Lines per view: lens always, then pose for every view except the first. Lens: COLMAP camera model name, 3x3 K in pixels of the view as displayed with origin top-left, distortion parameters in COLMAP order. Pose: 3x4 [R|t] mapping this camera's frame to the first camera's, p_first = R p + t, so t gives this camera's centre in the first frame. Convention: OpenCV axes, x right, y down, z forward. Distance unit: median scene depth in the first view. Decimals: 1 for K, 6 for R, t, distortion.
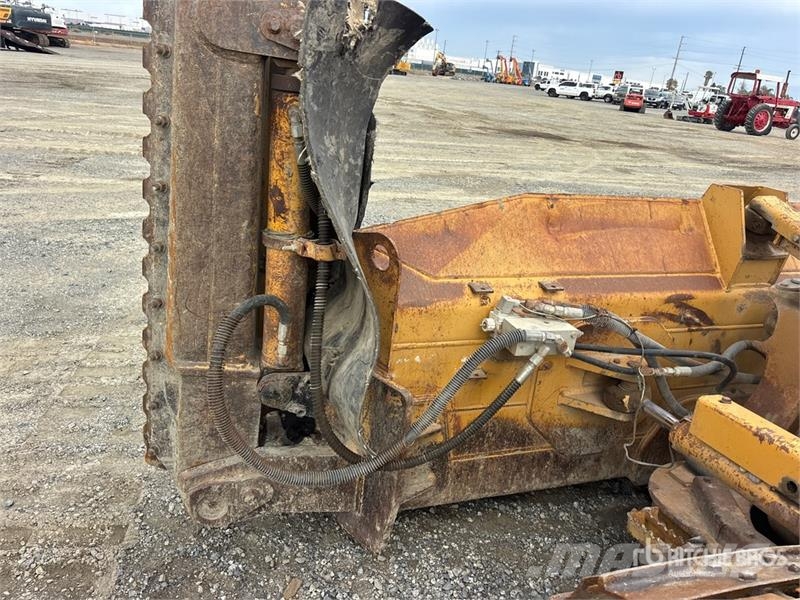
lens RADIAL K [[610.3, 0, 398.2], [0, 610.3, 311.1], [0, 0, 1]] dist [0.047907, -0.065092]
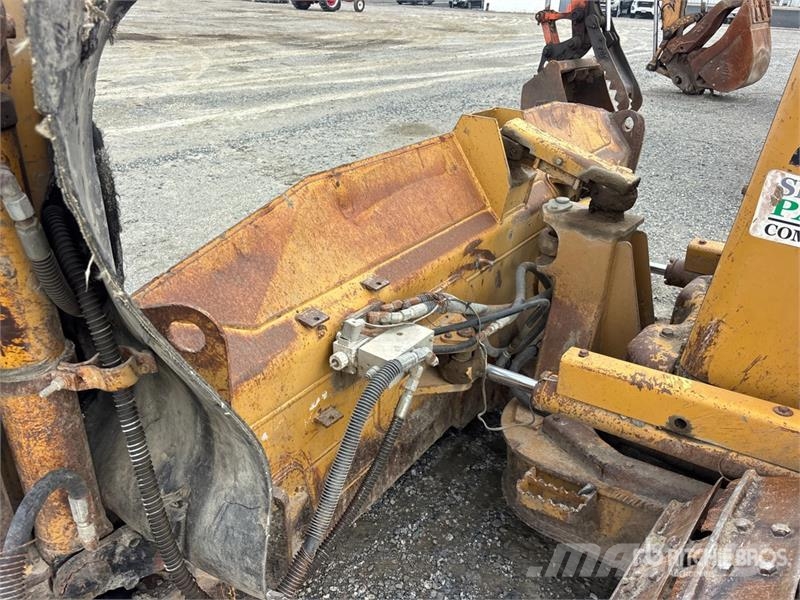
lens RADIAL K [[610.3, 0, 398.2], [0, 610.3, 311.1], [0, 0, 1]] dist [0.047907, -0.065092]
pose [[0.808233, -0.334759, 0.484454, -0.139537], [0.254072, 0.940421, 0.225956, -0.181773], [-0.531232, -0.059538, 0.845132, 0.269308]]
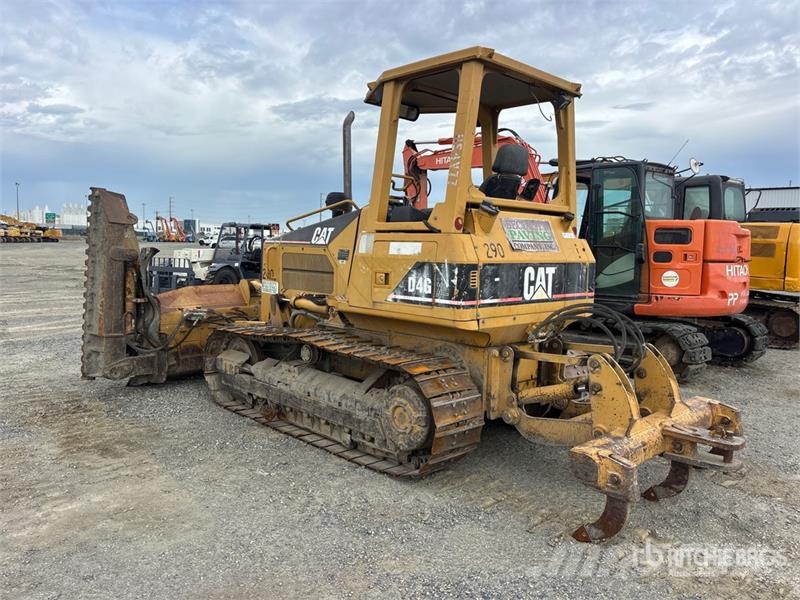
lens RADIAL K [[626.7, 0, 410.4], [0, 626.7, 289.9], [0, 0, 1]] dist [-0.001466, -0.004126]
pose [[0.860322, -0.117211, 0.496093, -0.554287], [0.244531, 0.948814, -0.199890, 0.969427], [-0.447271, 0.293279, 0.844947, -2.974323]]
